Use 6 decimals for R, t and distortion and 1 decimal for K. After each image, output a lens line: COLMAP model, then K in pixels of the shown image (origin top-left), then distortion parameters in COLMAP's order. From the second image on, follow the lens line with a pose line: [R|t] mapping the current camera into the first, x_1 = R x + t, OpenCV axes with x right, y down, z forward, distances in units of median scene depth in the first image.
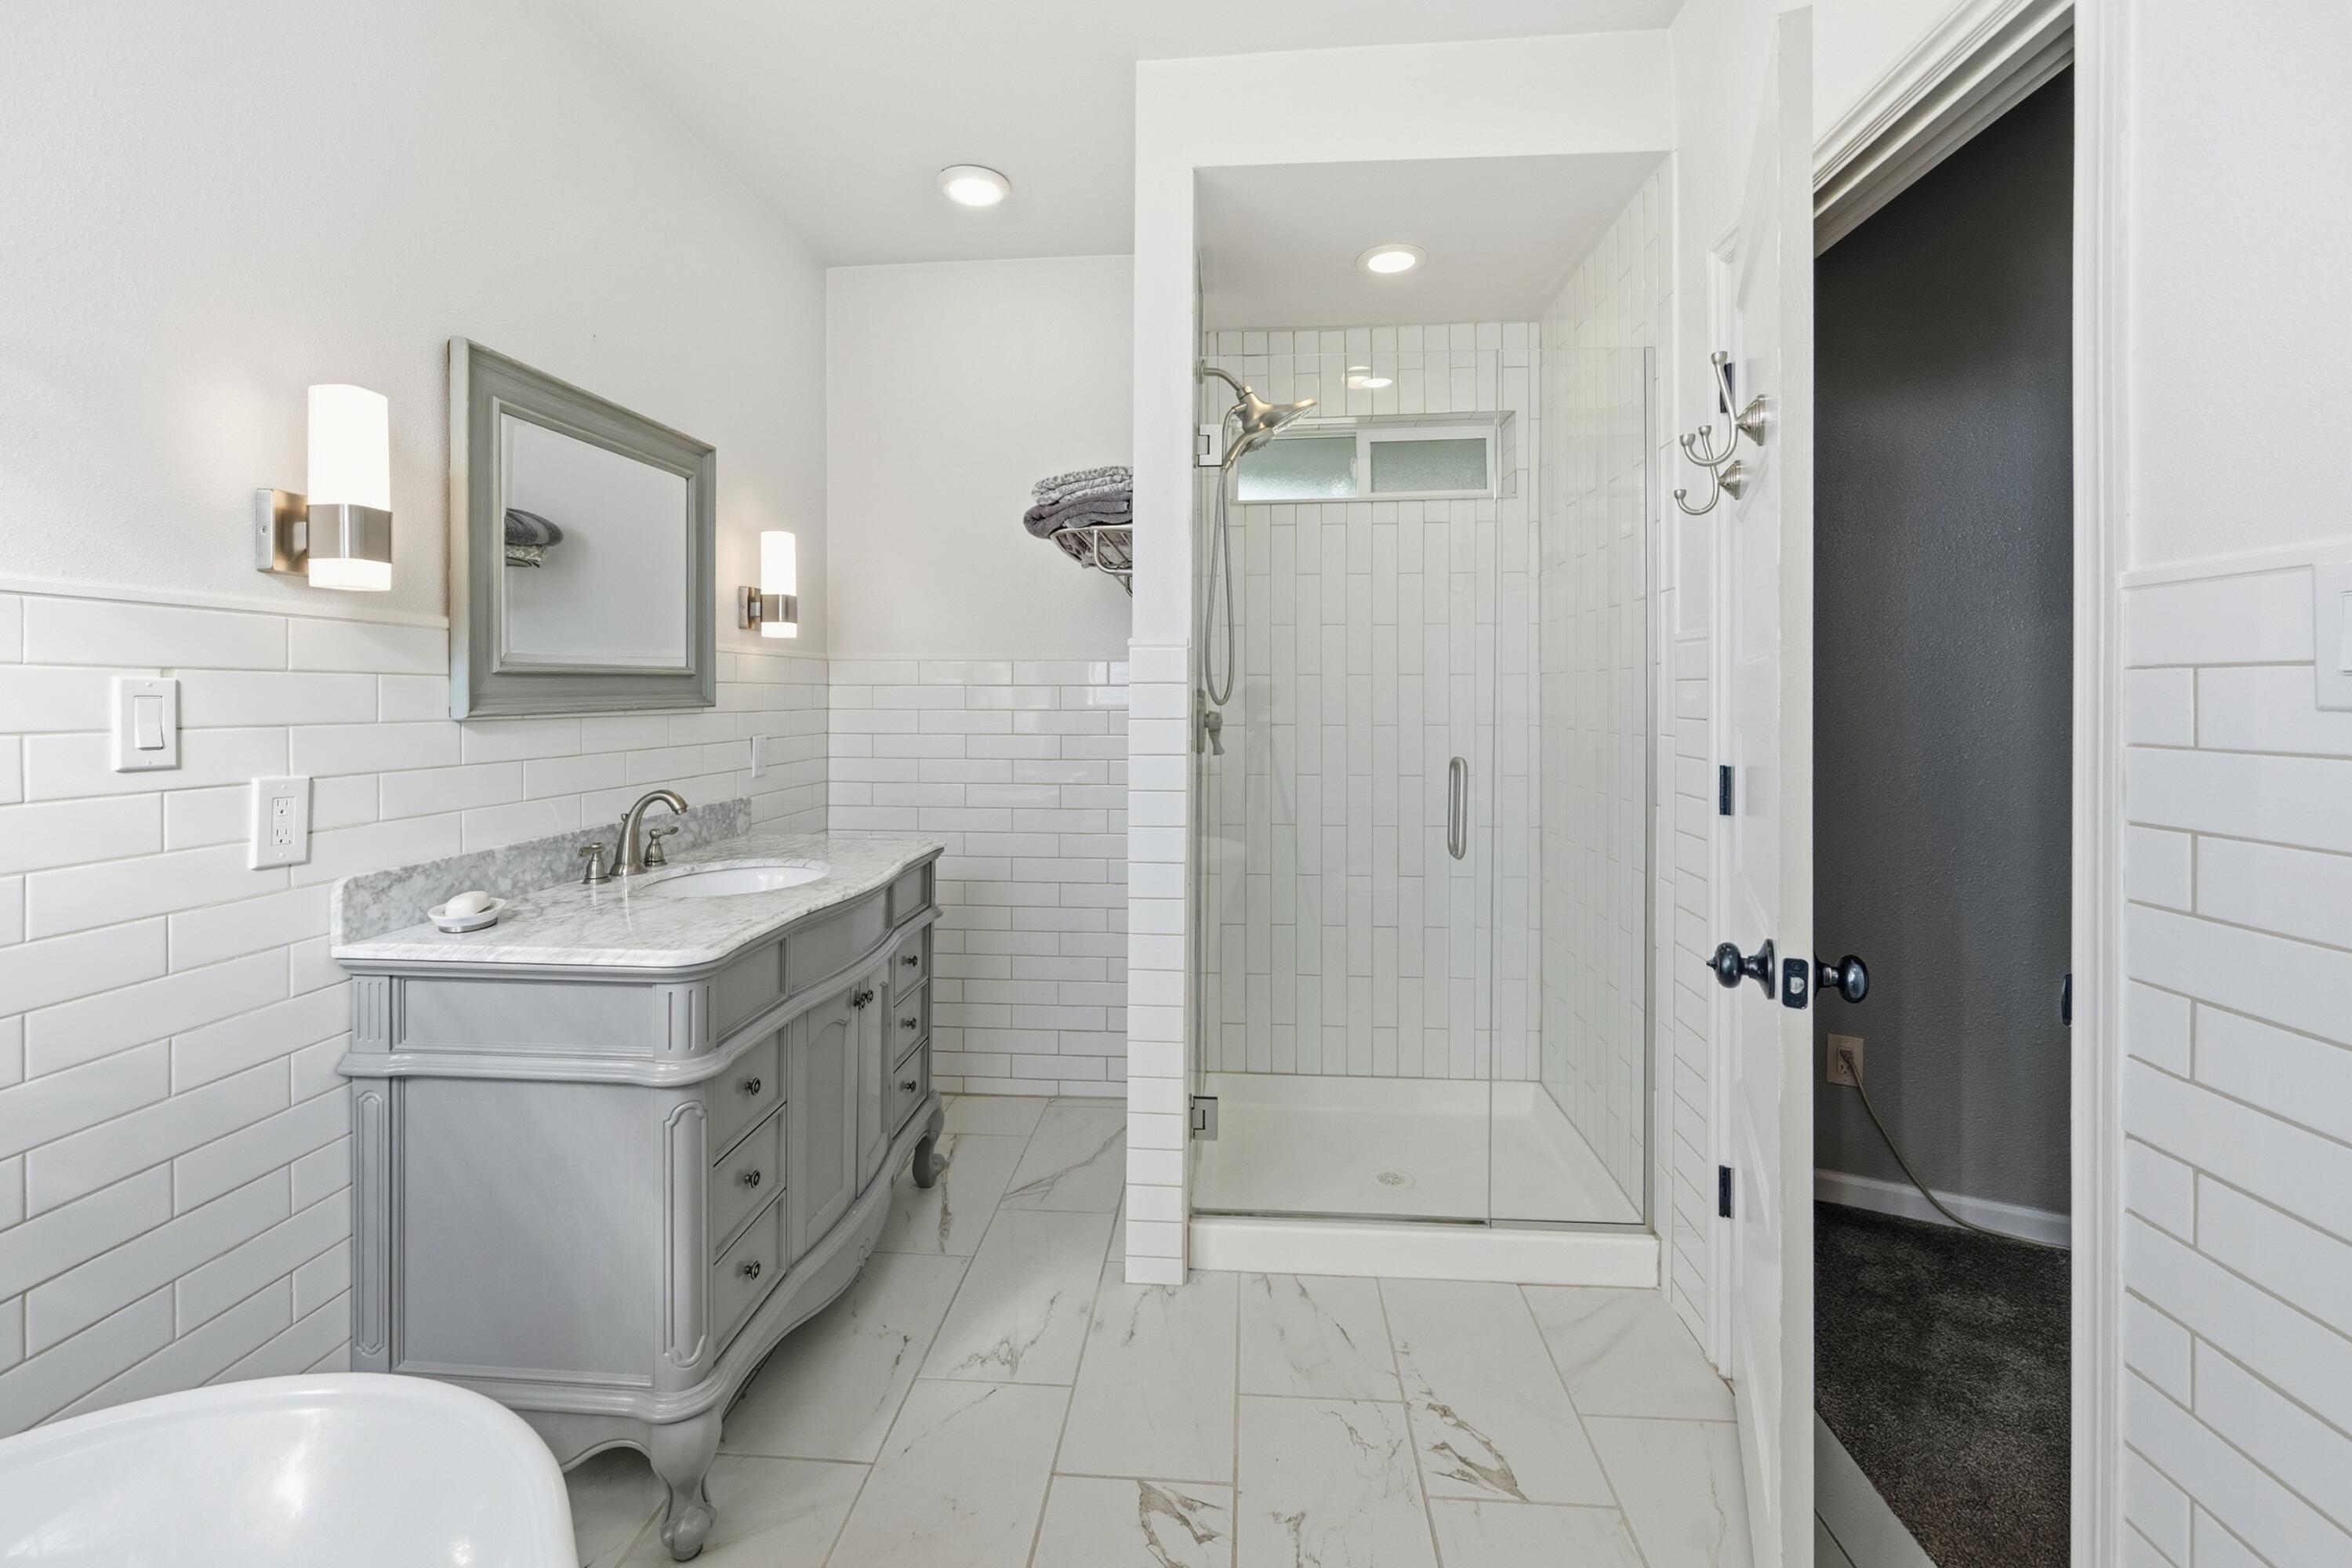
lens RADIAL K [[1002.9, 0, 1171.8], [0, 1002.9, 693.3], [0, 0, 1]] dist [-0.000270, -0.000031]
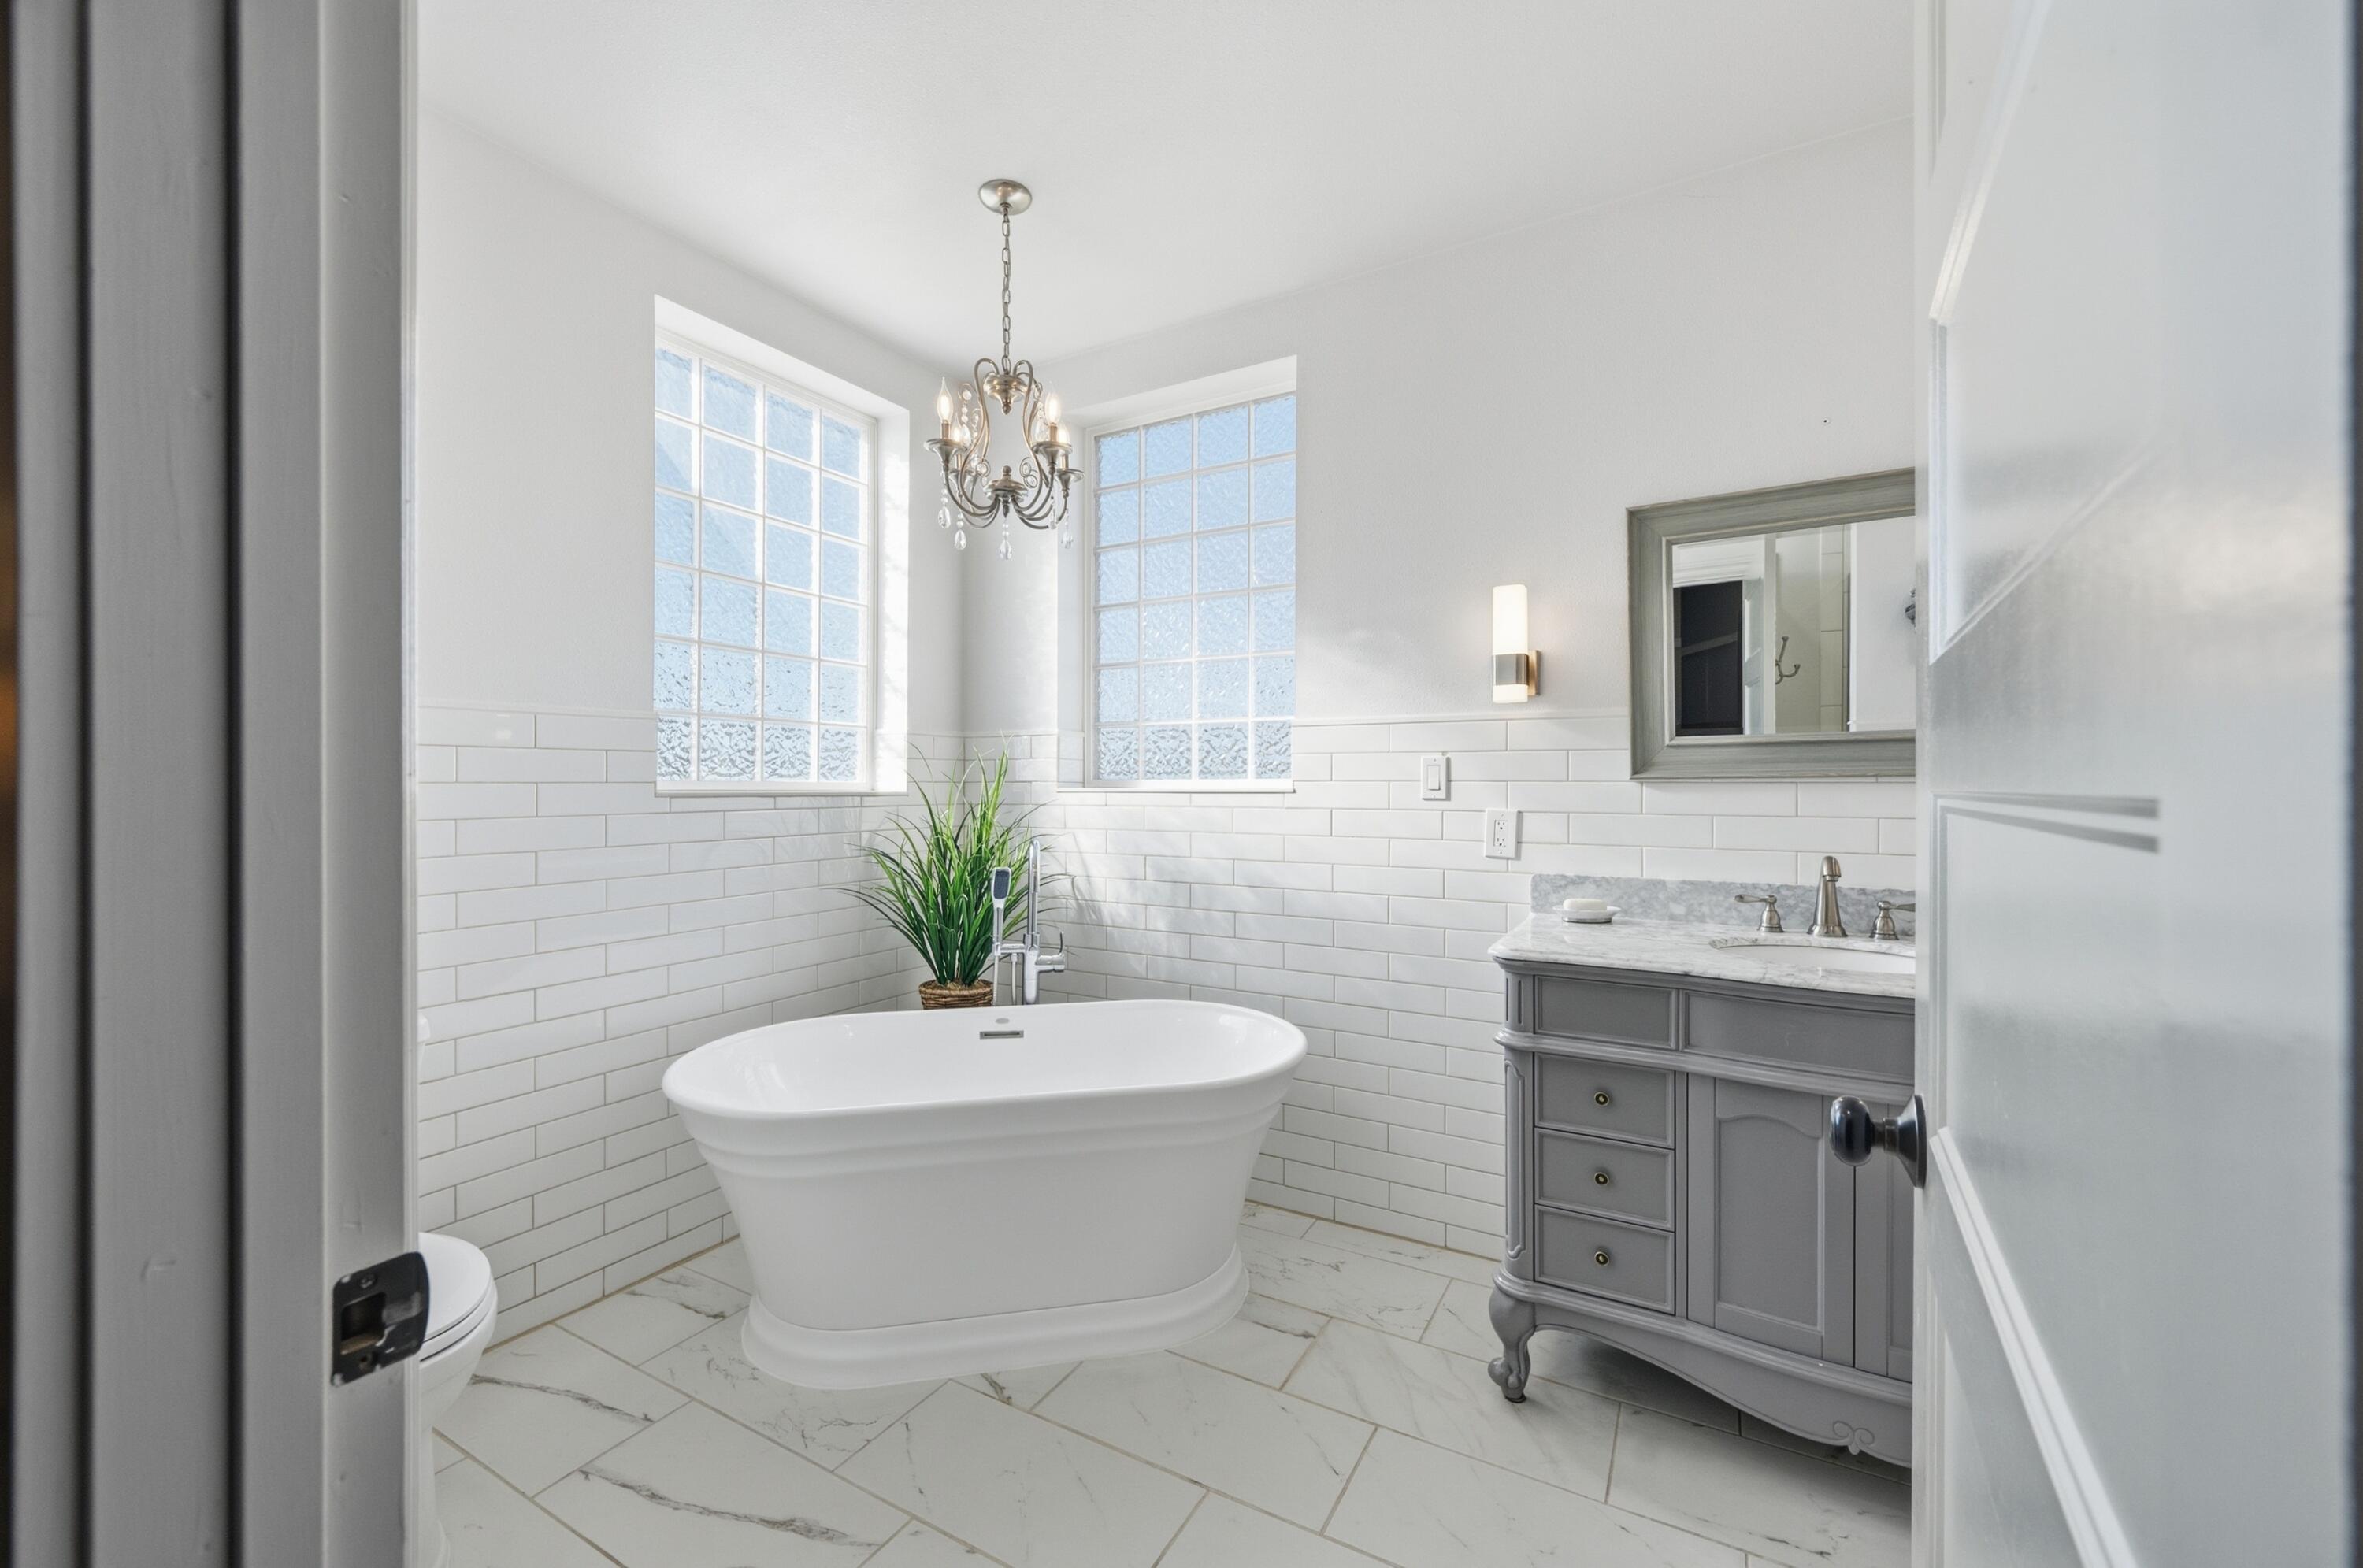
lens RADIAL K [[932.0, 0, 1181.5], [0, 932.0, 784.0], [0, 0, 1]] dist [-0.000186, 0.000025]
pose [[-0.433066, -0.001003, -0.901362, 0.828749], [-0.001769, 0.999998, -0.000263, 0.036279], [0.901361, 0.001481, -0.433067, 1.126347]]
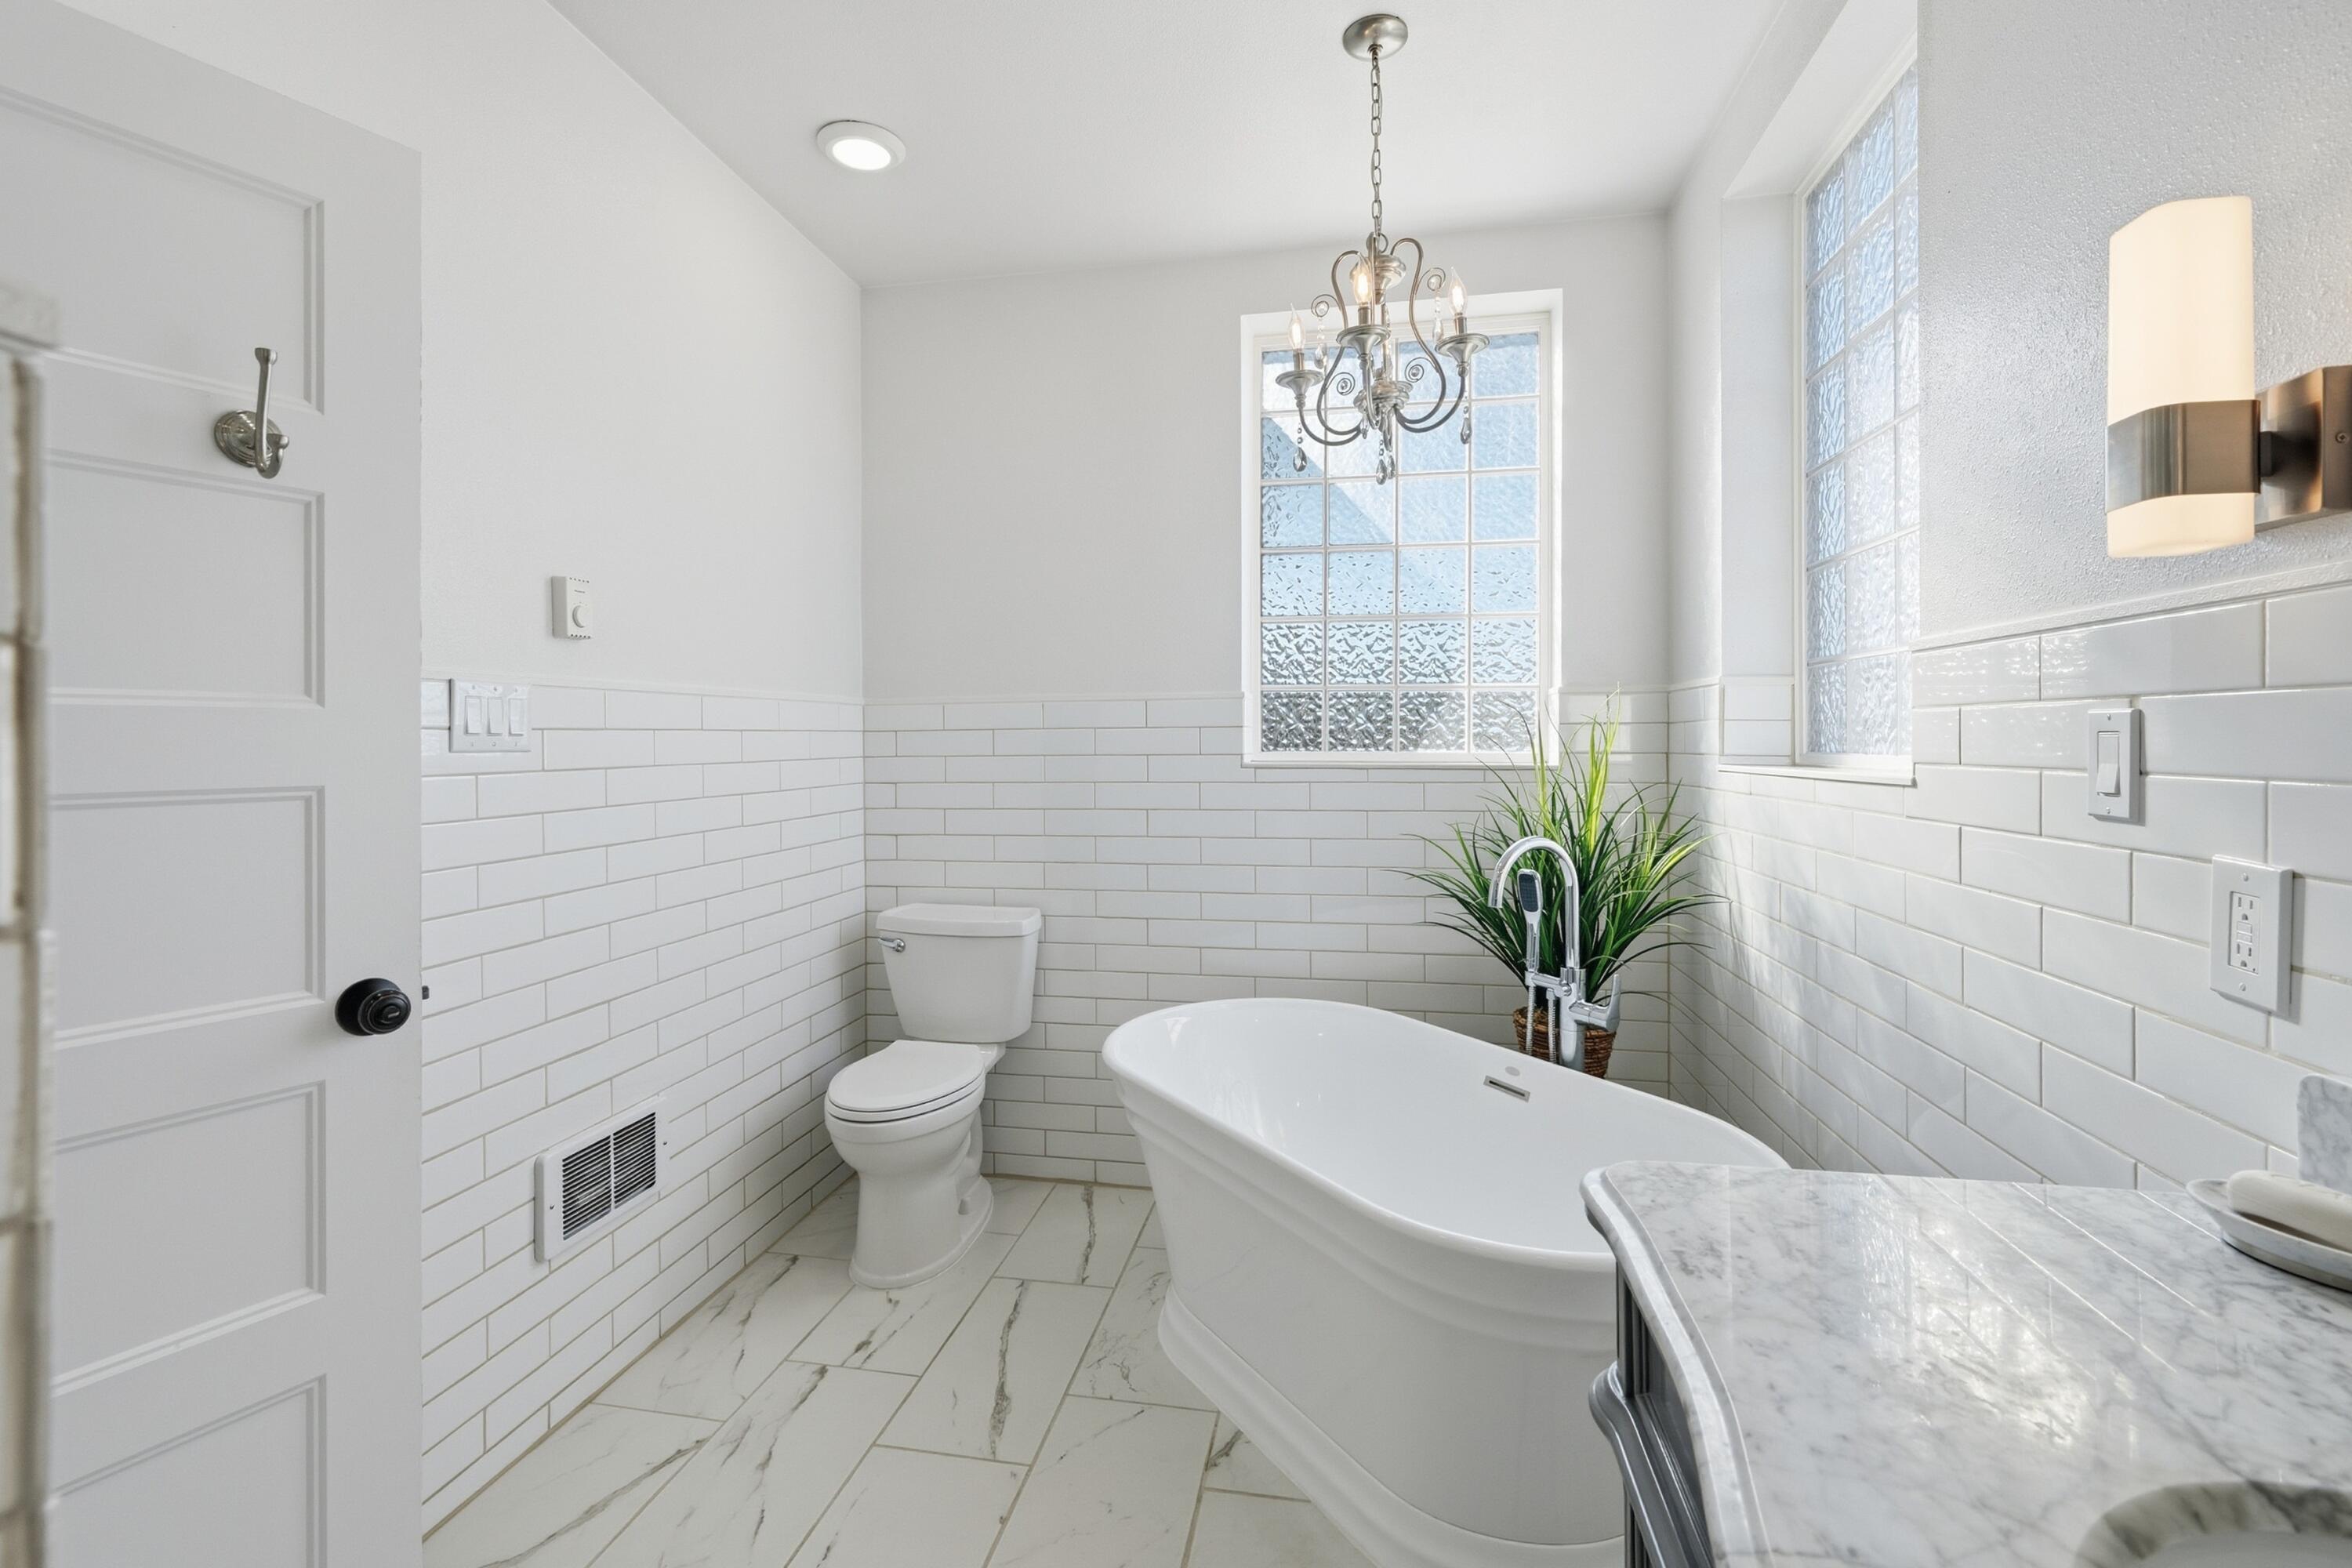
lens RADIAL K [[1038.7, 0, 1175.0], [0, 1038.7, 744.6], [0, 0, 1]] dist [0.000673, 0.000080]
pose [[-0.993595, 0.001611, 0.112986, -0.283856], [0.002063, 0.999990, 0.003882, 0.007511], [-0.112978, 0.004090, -0.993589, 1.591529]]
